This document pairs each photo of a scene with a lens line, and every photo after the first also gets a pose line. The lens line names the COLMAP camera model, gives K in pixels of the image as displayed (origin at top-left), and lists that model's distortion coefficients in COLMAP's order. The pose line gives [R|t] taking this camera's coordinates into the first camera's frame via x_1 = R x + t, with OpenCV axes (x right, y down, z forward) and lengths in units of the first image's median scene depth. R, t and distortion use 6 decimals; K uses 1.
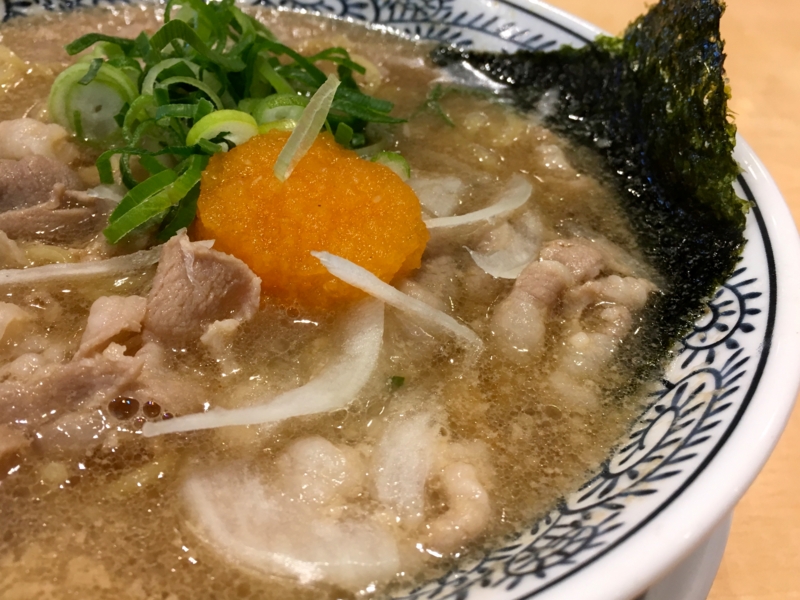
lens RADIAL K [[836.0, 0, 400.0], [0, 836.0, 300.0], [0, 0, 1]] dist [0.078713, -0.168761]
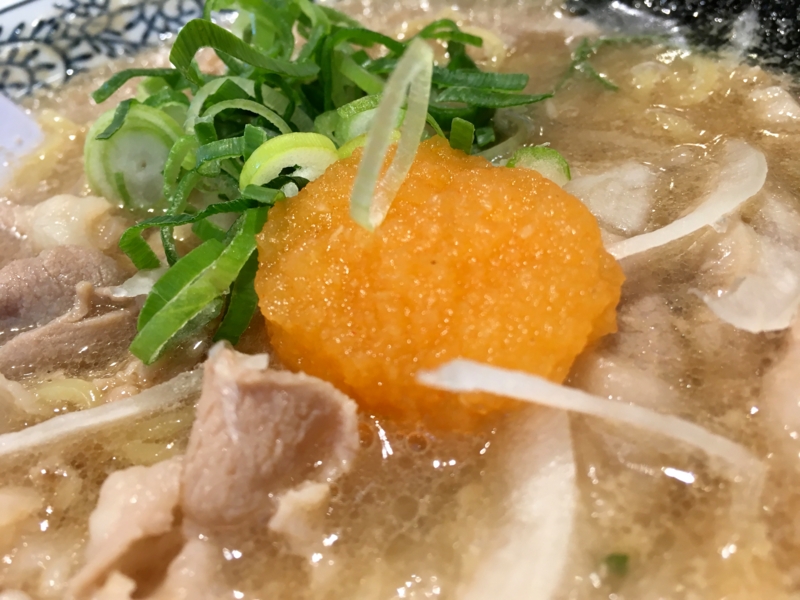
lens RADIAL K [[717.3, 0, 400.0], [0, 717.3, 300.0], [0, 0, 1]] dist [0.058564, -0.135440]
pose [[0.964969, -0.149622, -0.215520, -0.010352], [0.157932, 0.987210, 0.021767, -0.090985], [0.209506, -0.055042, 0.976257, 0.438383]]
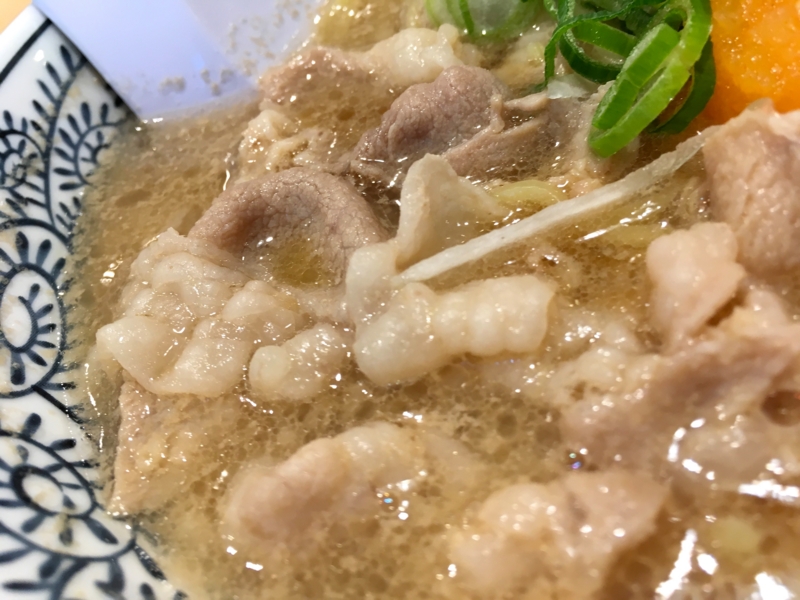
lens RADIAL K [[717.3, 0, 400.0], [0, 717.3, 300.0], [0, 0, 1]] dist [0.058564, -0.135440]
pose [[0.933628, -0.203060, -0.295136, -0.323525], [0.250898, 0.958681, 0.134091, -0.069857], [0.255713, -0.199240, 0.945999, 0.335931]]
